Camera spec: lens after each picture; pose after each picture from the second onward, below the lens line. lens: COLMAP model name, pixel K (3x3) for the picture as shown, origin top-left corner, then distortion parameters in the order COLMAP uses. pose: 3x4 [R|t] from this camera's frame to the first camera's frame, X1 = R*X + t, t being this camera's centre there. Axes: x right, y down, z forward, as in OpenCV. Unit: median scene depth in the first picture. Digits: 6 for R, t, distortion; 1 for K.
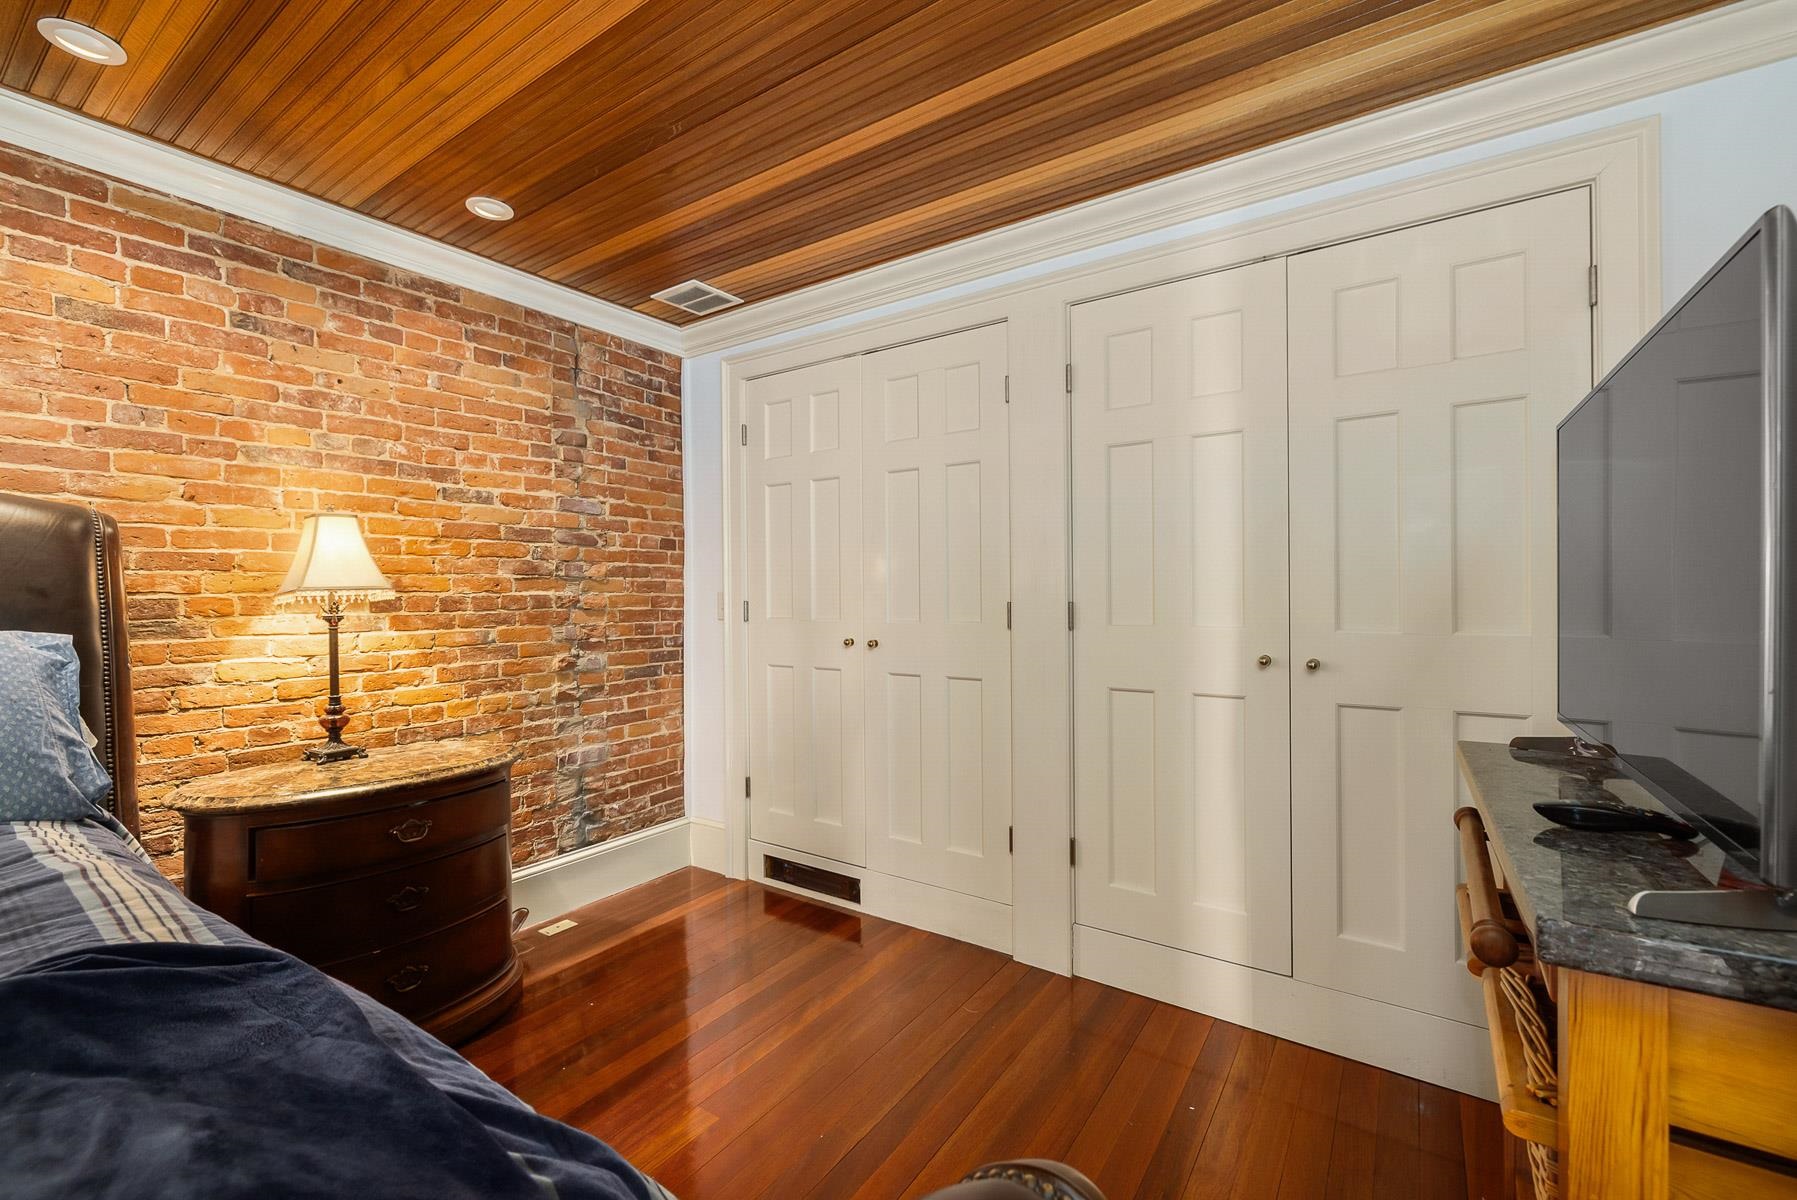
lens RADIAL K [[753.5, 0, 901.5], [0, 753.5, 594.6], [0, 0, 1]] dist [-0.002013, 0.000587]
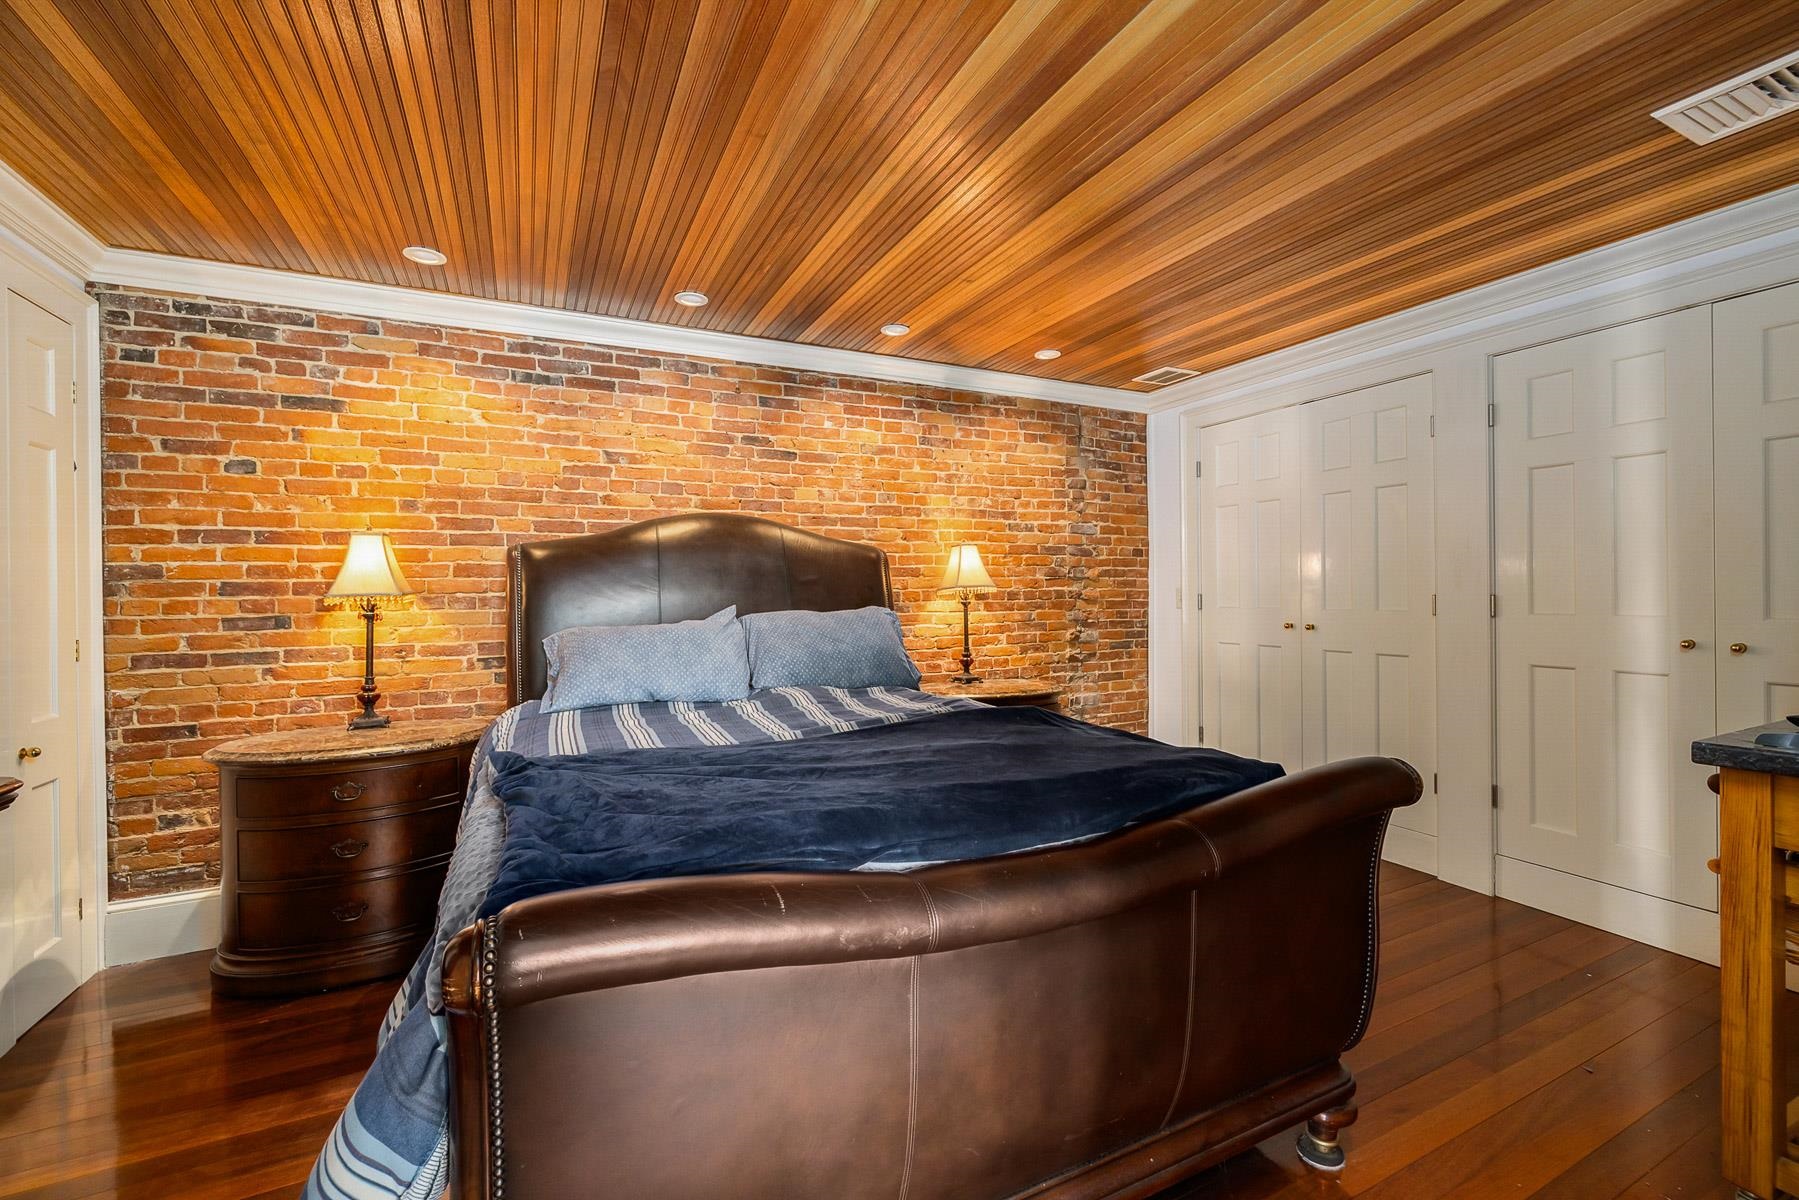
lens RADIAL K [[754.3, 0, 902.2], [0, 754.3, 591.6], [0, 0, 1]] dist [-0.002013, 0.000587]
pose [[0.870991, 0.000536, -0.491299, -0.013401], [0.000417, 0.999998, 0.001831, 0.001562], [0.491299, -0.001800, 0.870989, -0.547543]]
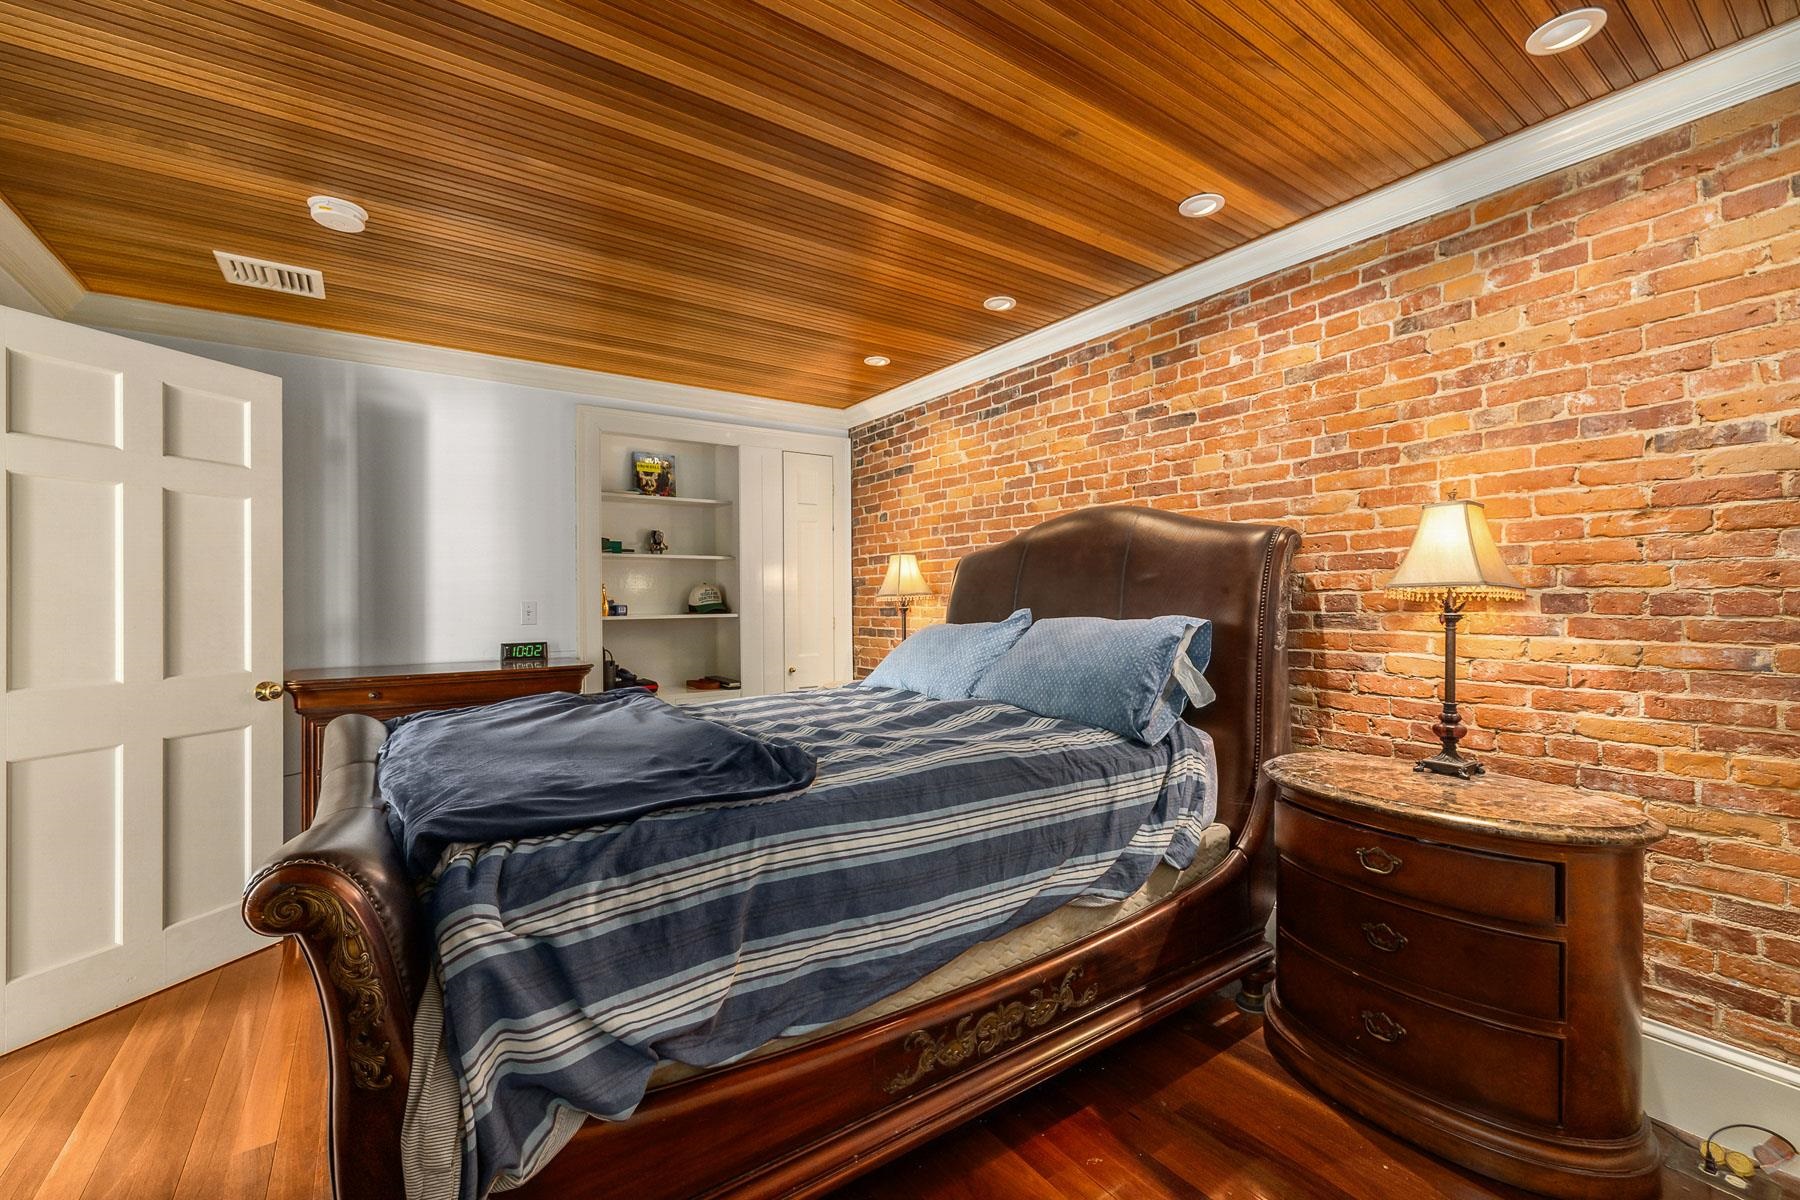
lens RADIAL K [[754.7, 0, 908.6], [0, 754.7, 593.6], [0, 0, 1]] dist [-0.002013, 0.000587]
pose [[-0.352640, 0.008306, -0.935722, 0.291543], [0.005998, 0.999960, 0.006616, -0.006291], [0.935740, -0.003279, -0.352676, 0.631435]]
